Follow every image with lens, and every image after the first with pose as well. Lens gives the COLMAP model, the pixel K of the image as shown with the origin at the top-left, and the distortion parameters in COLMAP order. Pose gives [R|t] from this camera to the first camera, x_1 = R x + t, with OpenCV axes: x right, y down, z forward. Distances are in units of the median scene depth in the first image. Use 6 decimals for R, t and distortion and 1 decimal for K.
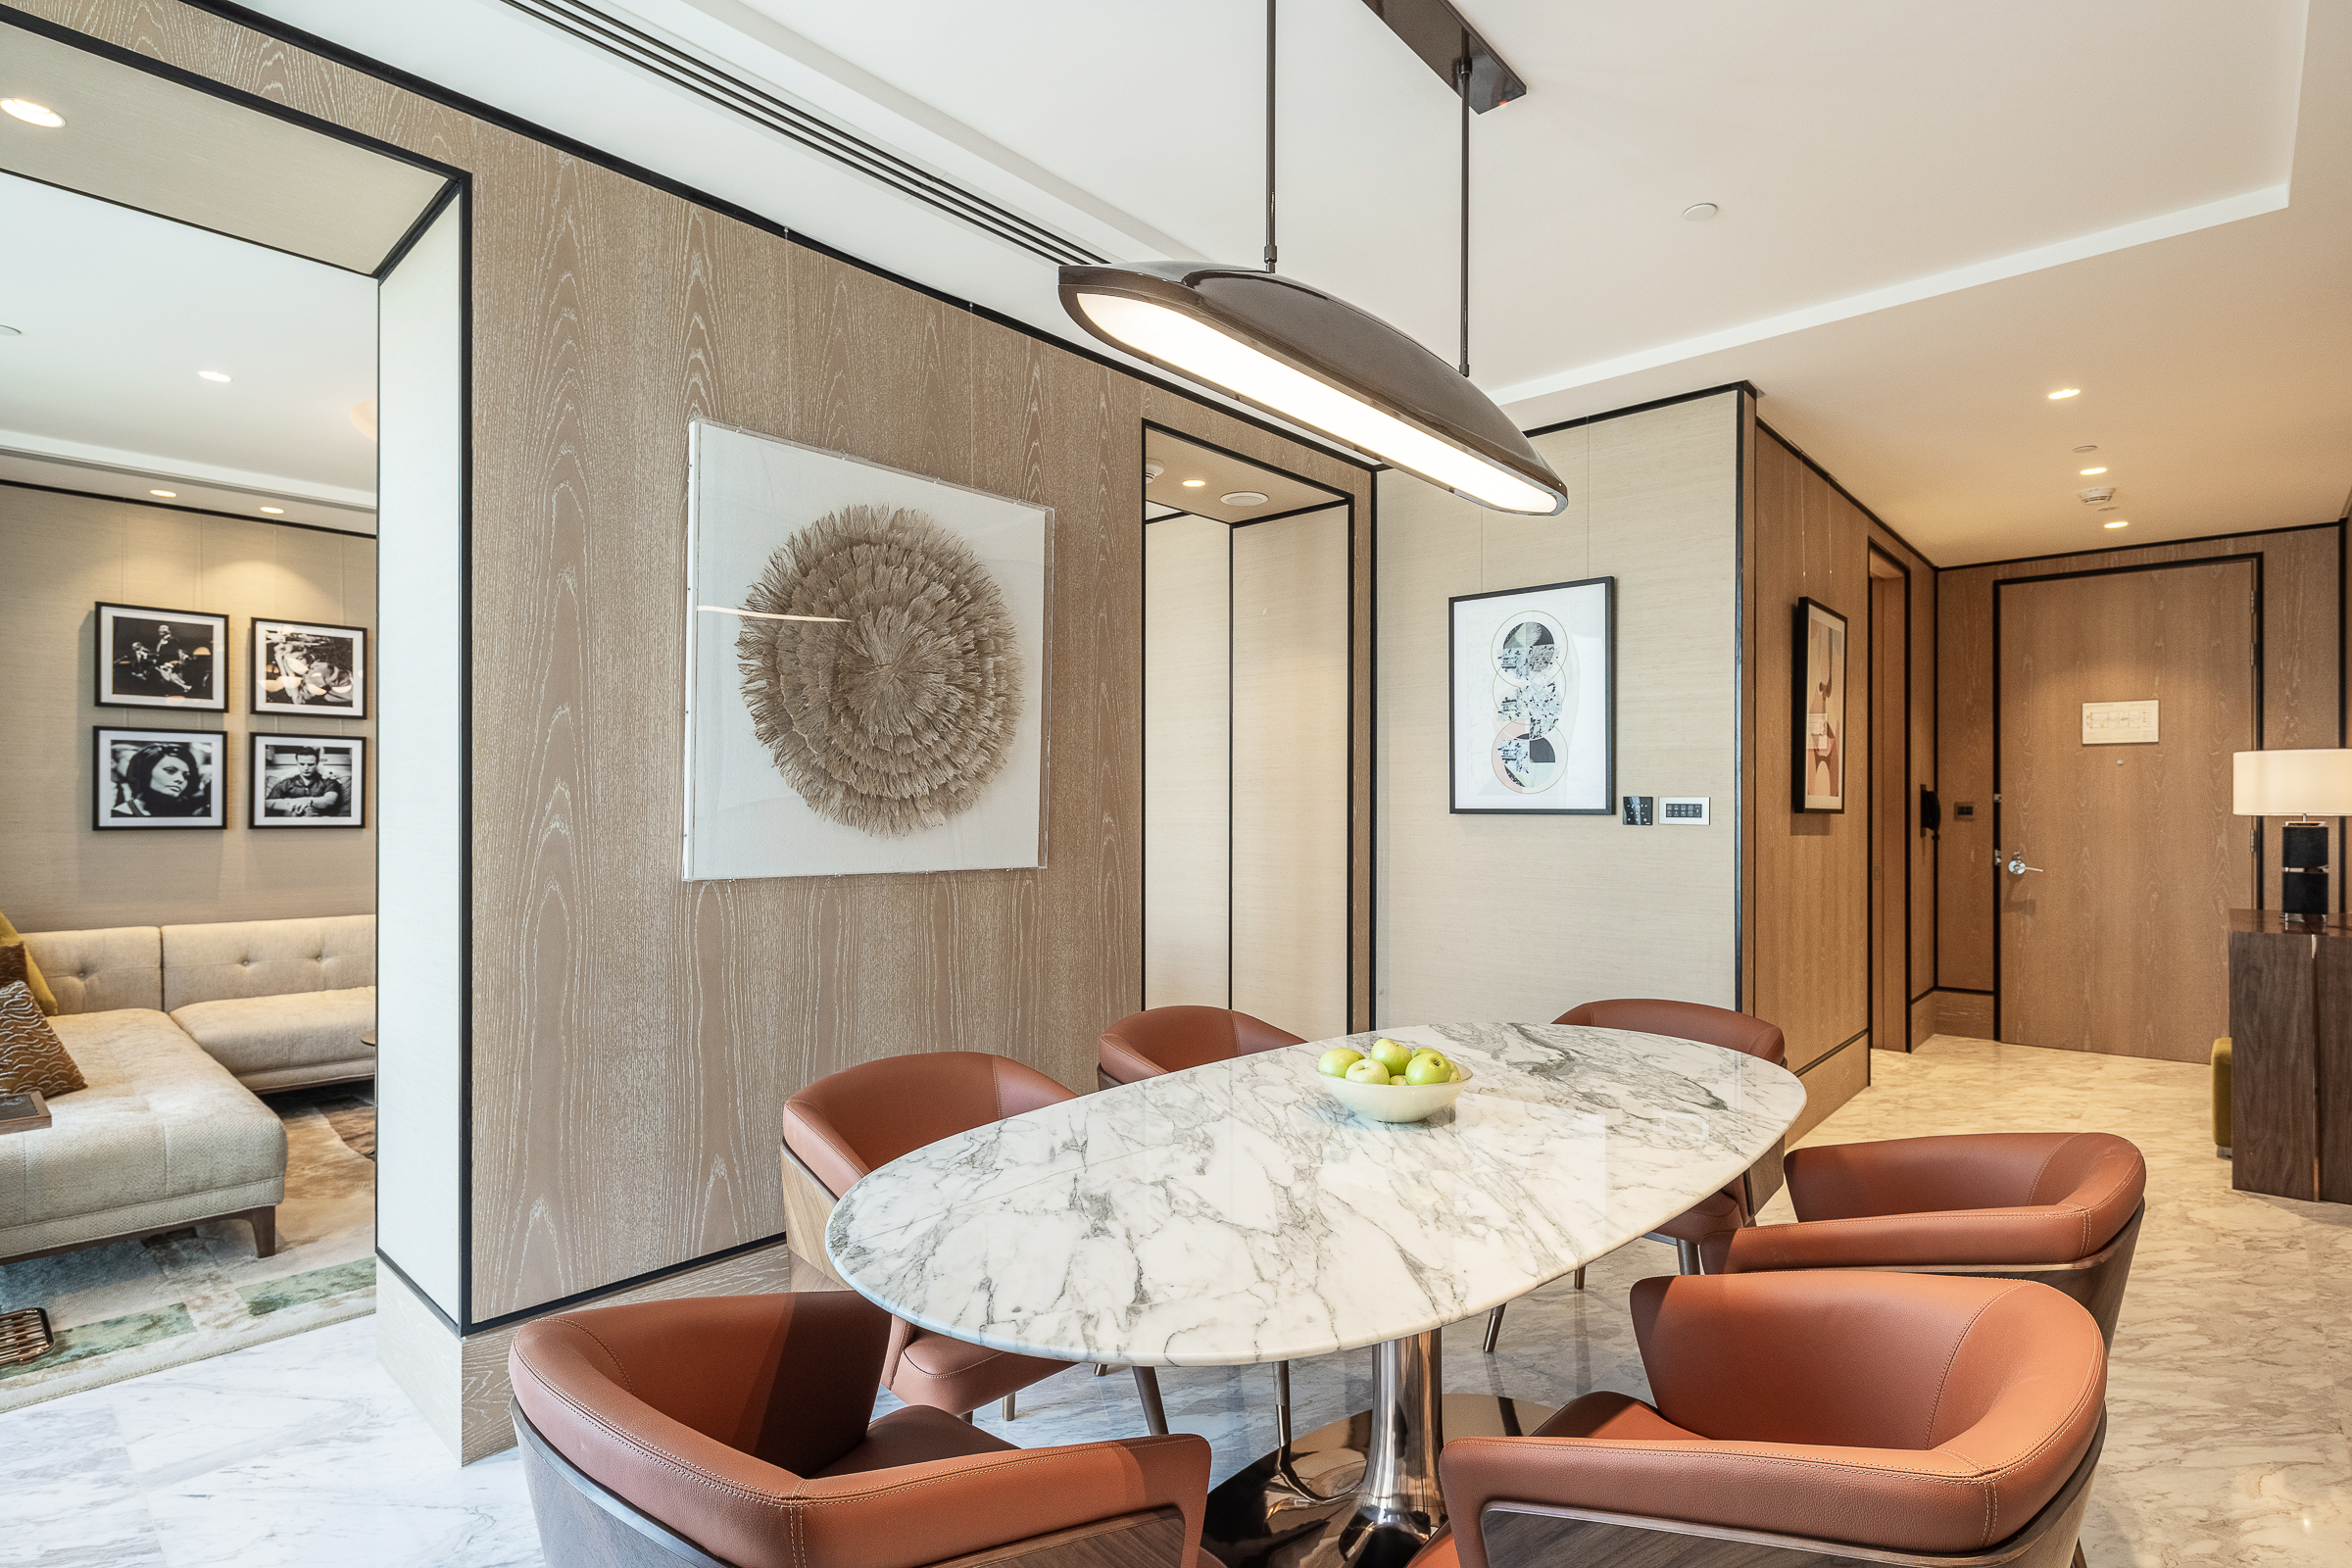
lens RADIAL K [[1148.2, 0, 1172.6], [0, 1148.2, 808.2], [0, 0, 1]] dist [0.004736, -0.005131]
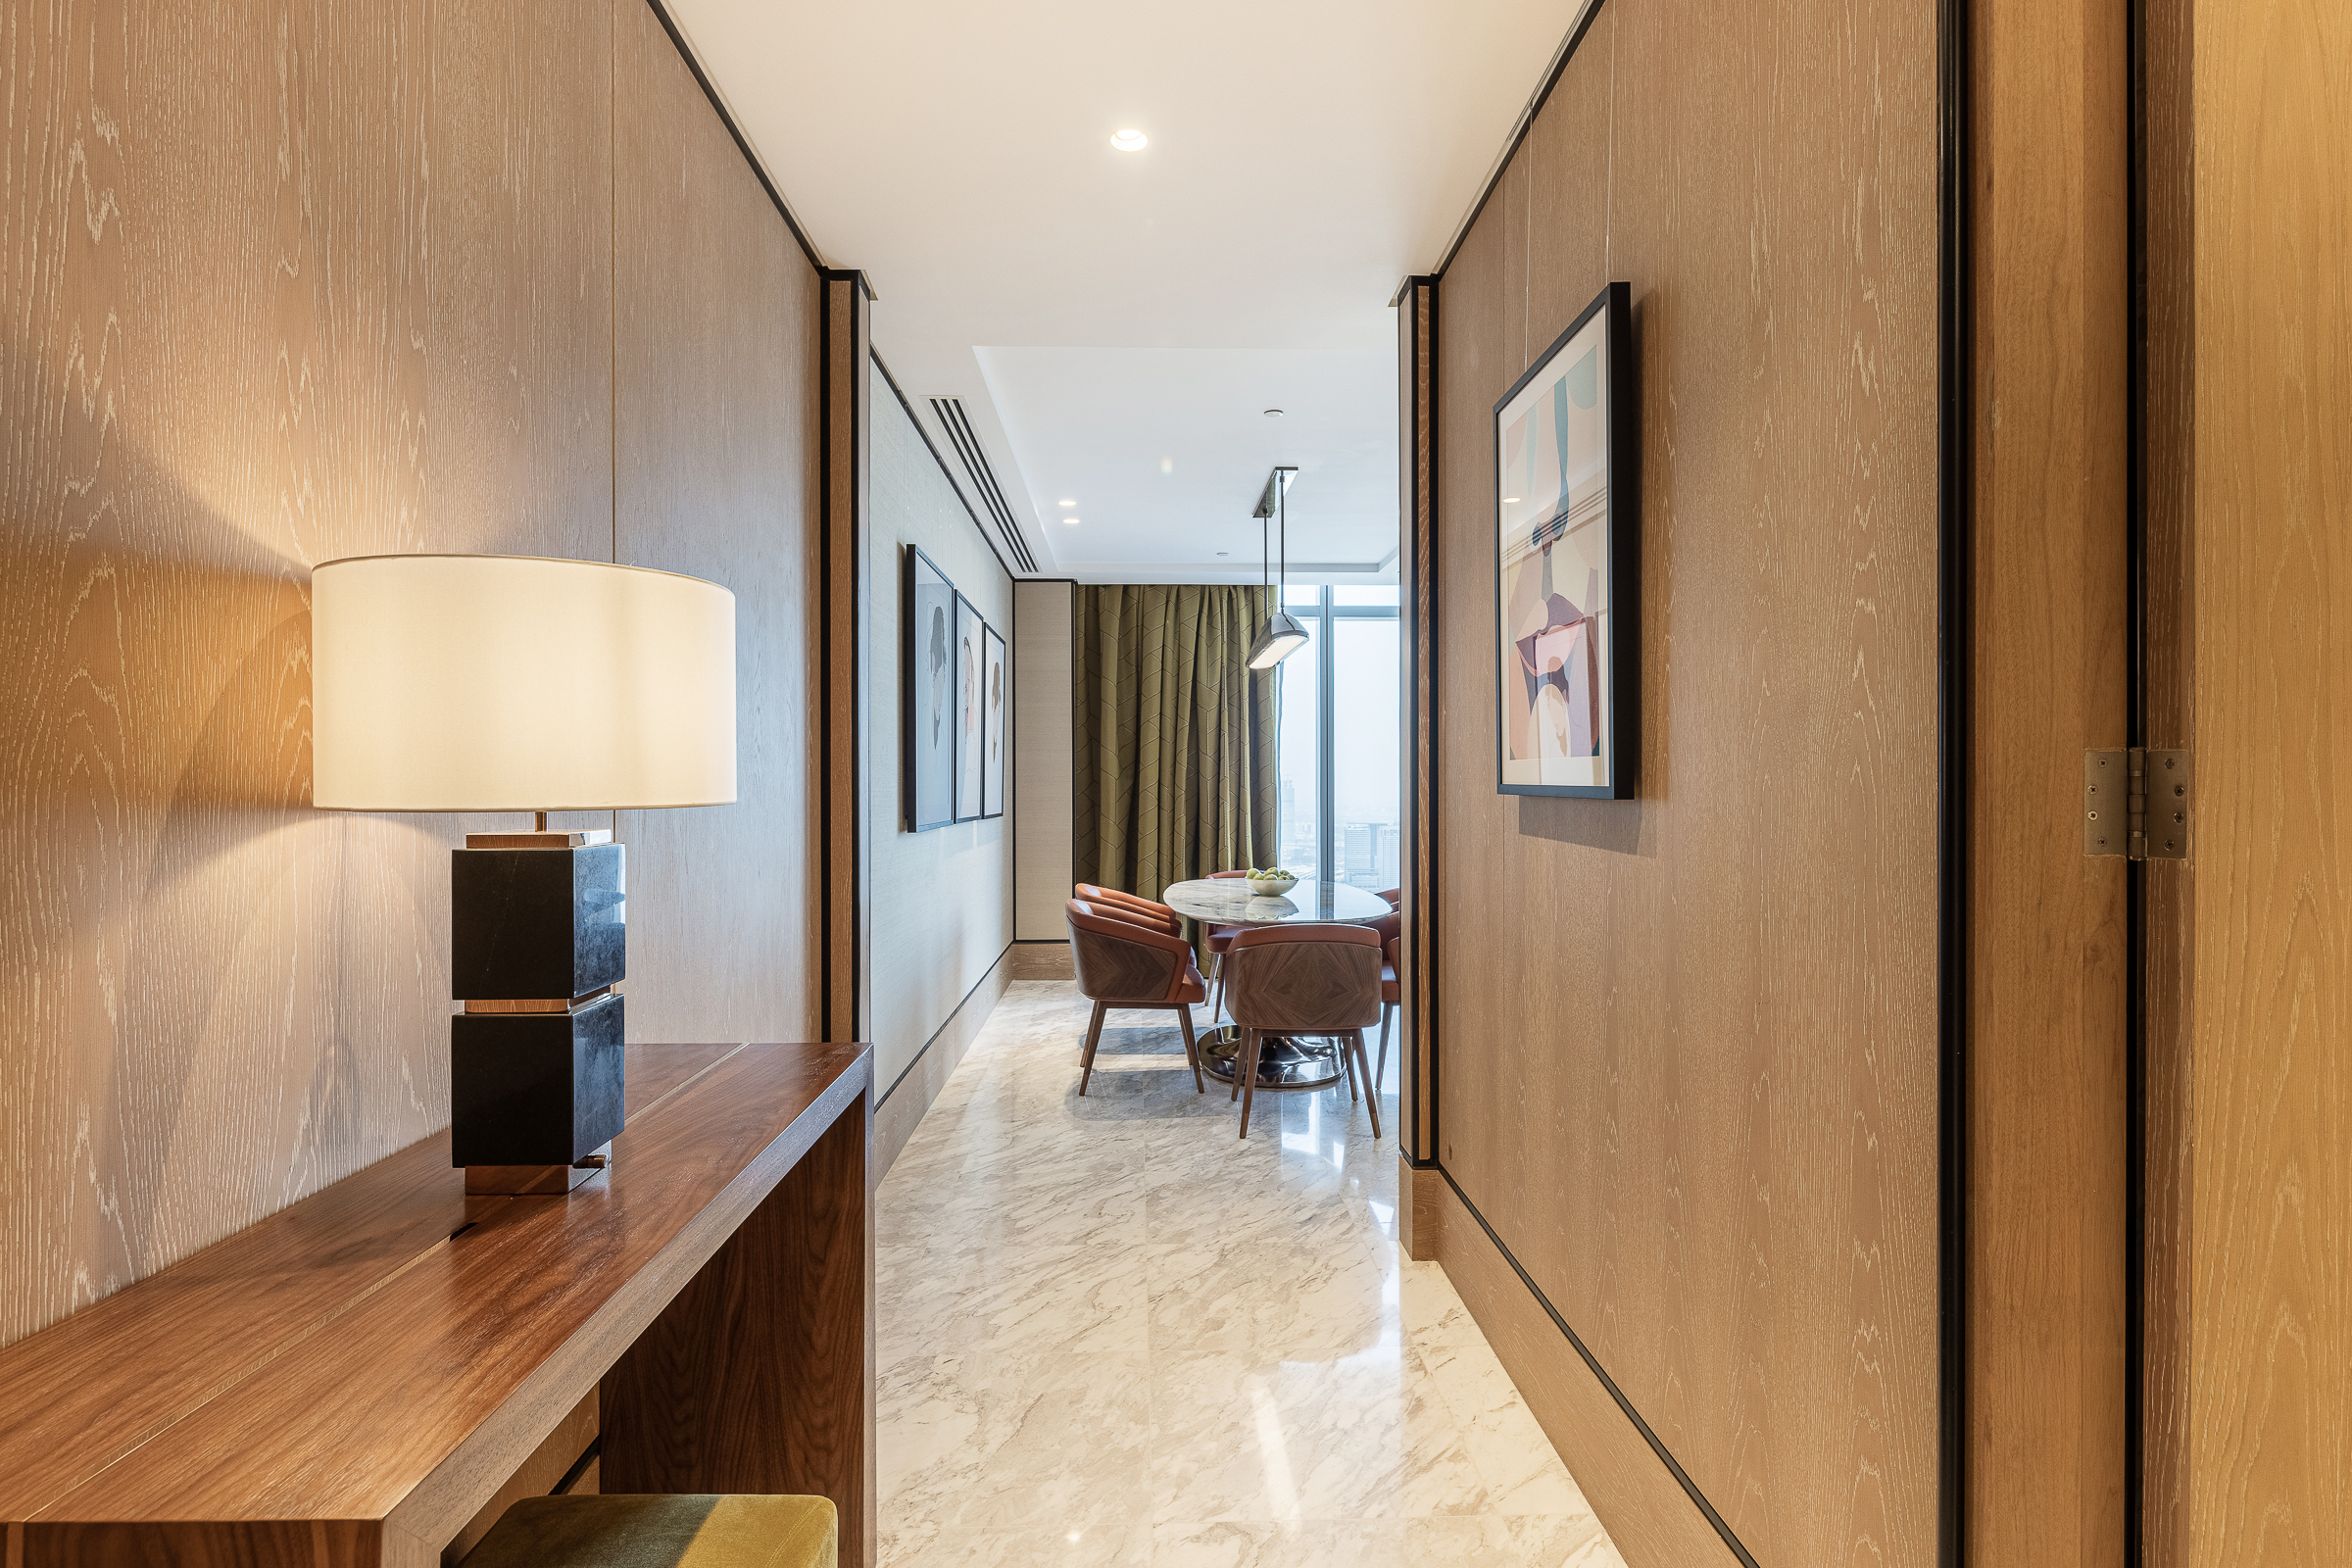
lens RADIAL K [[1156.7, 0, 1164.5], [0, 1156.7, 777.6], [0, 0, 1]] dist [0.002615, -0.001504]
pose [[-0.724058, -0.006164, -0.689711, 1.582751], [-0.000155, 0.999962, -0.008773, 0.003637], [0.689739, -0.006245, -0.724031, 1.941697]]
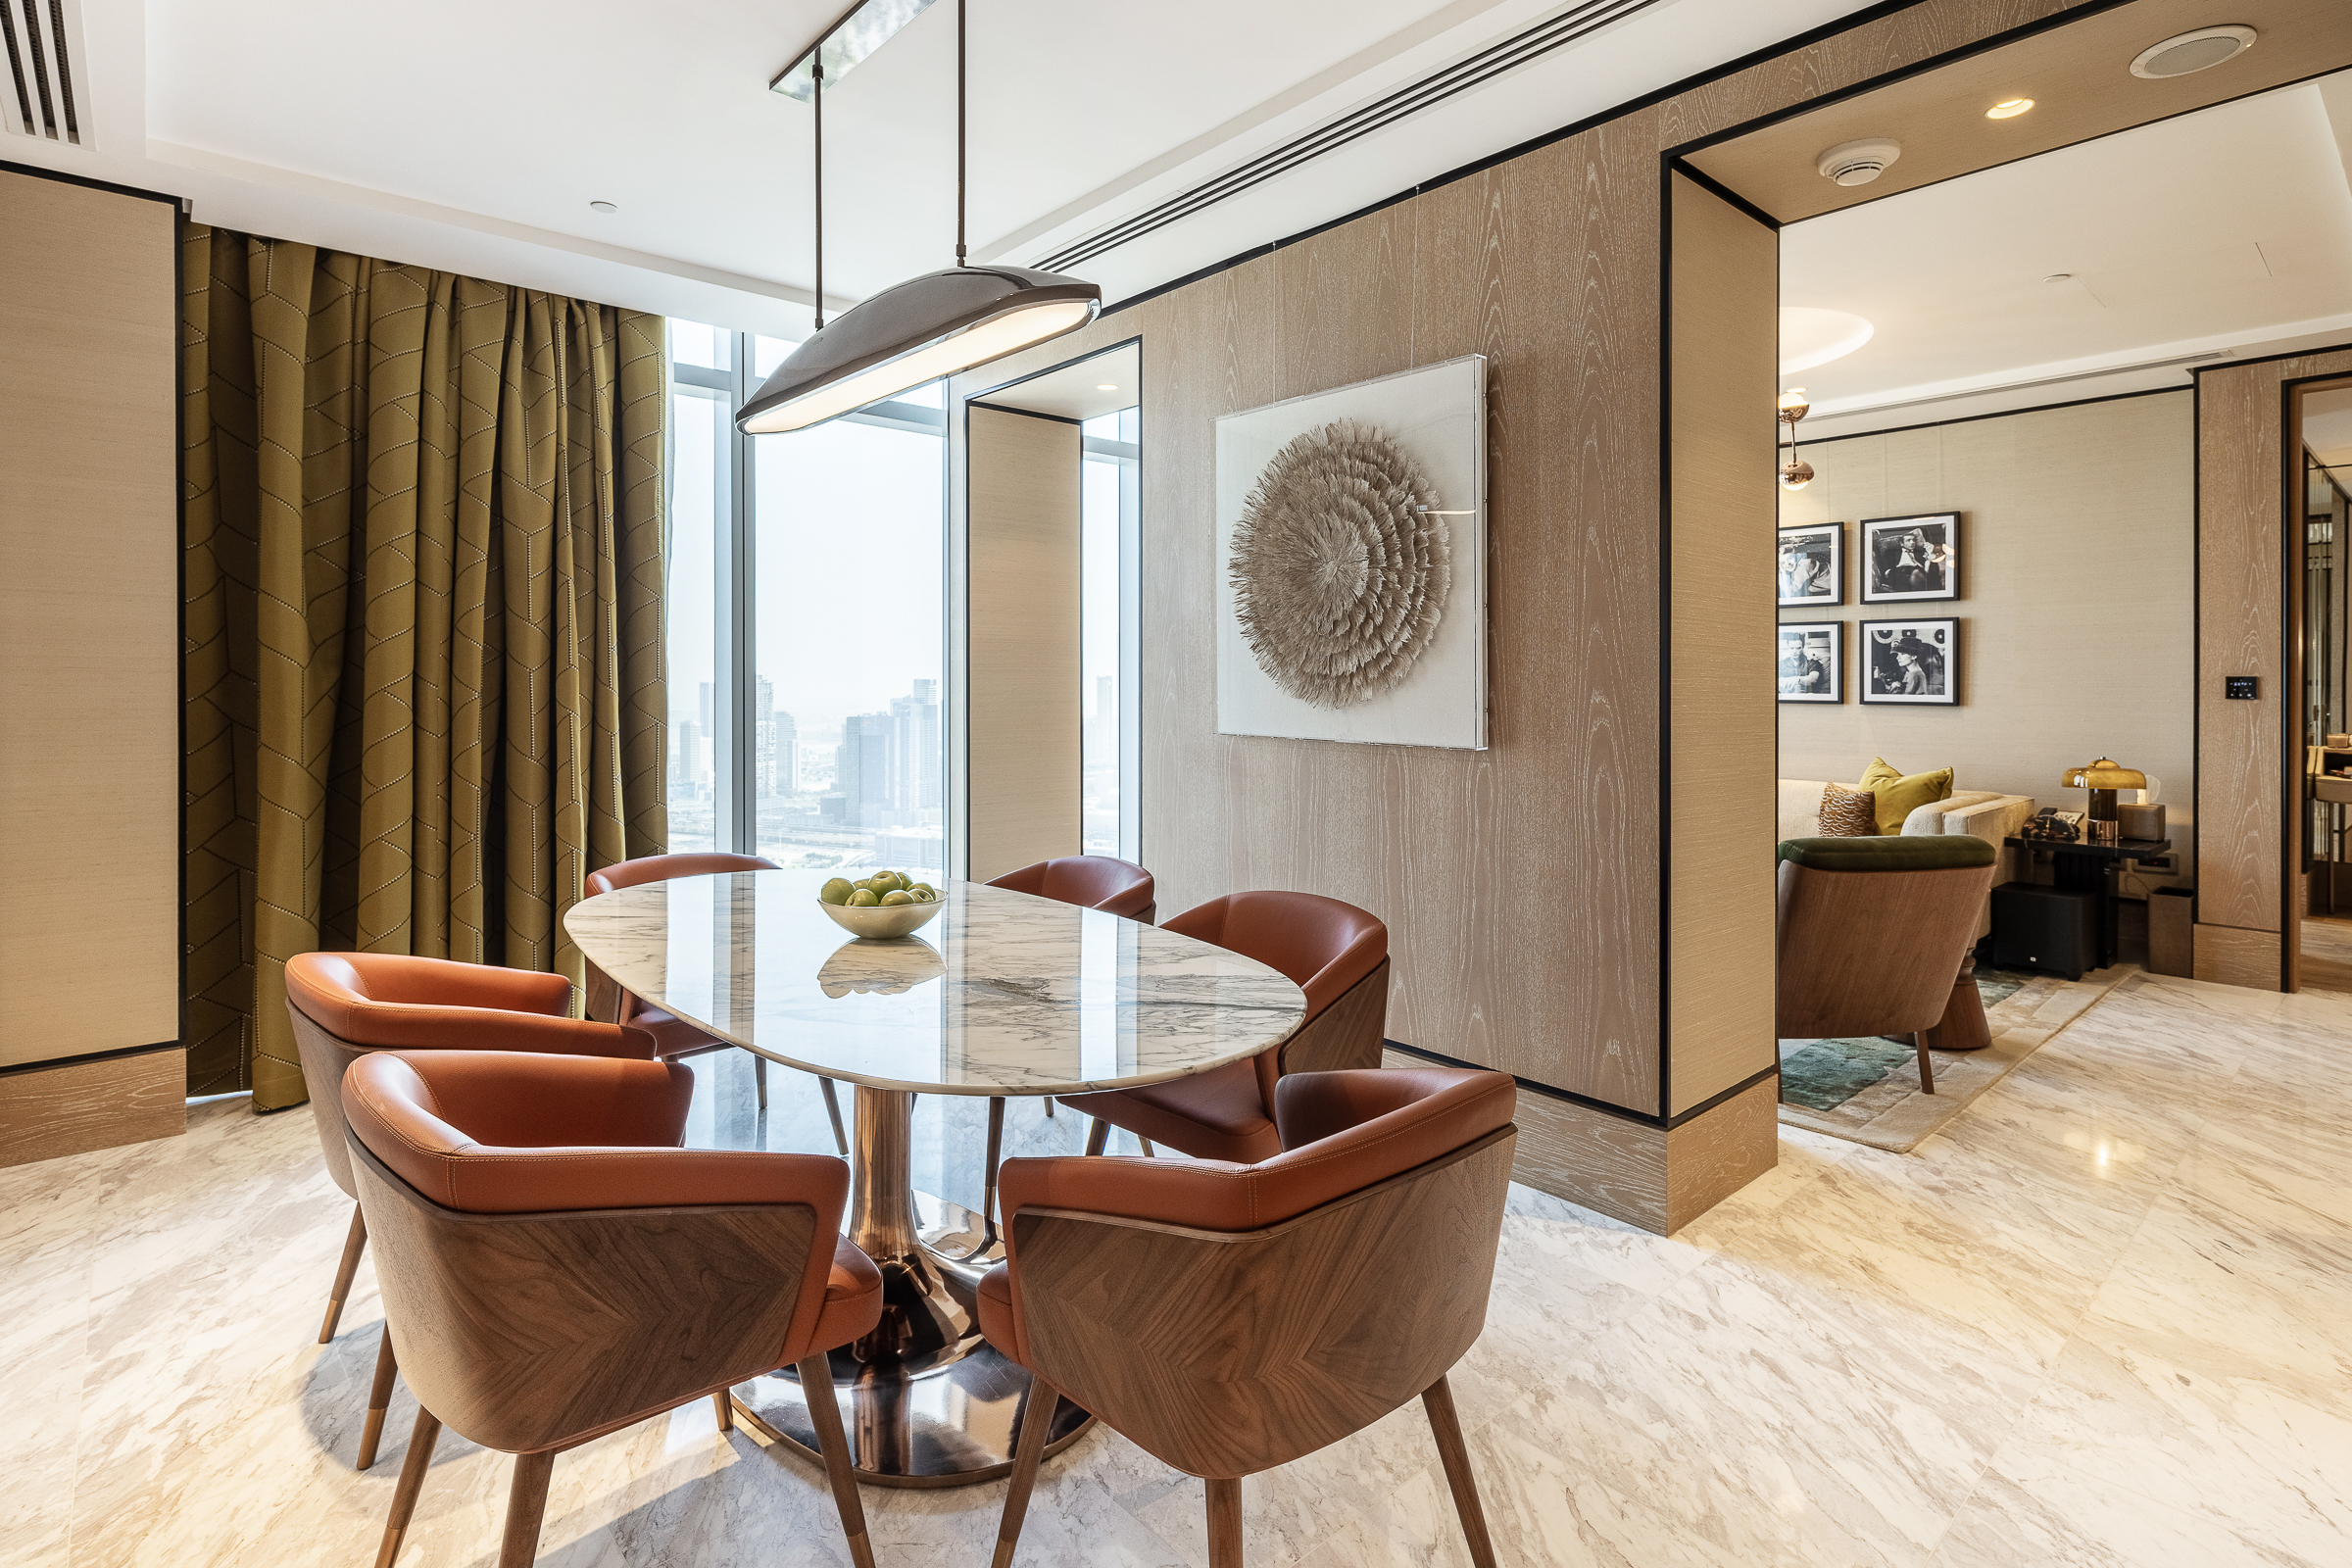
lens RADIAL K [[1160.6, 0, 1182.7], [0, 1160.6, 687.6], [0, 0, 1]] dist [-0.002467, -0.000881]
pose [[-0.104148, 0.001815, -0.994560, 0.936202], [-0.001439, 0.999997, 0.001976, 0.001238], [0.994561, 0.001637, -0.104145, 0.976252]]
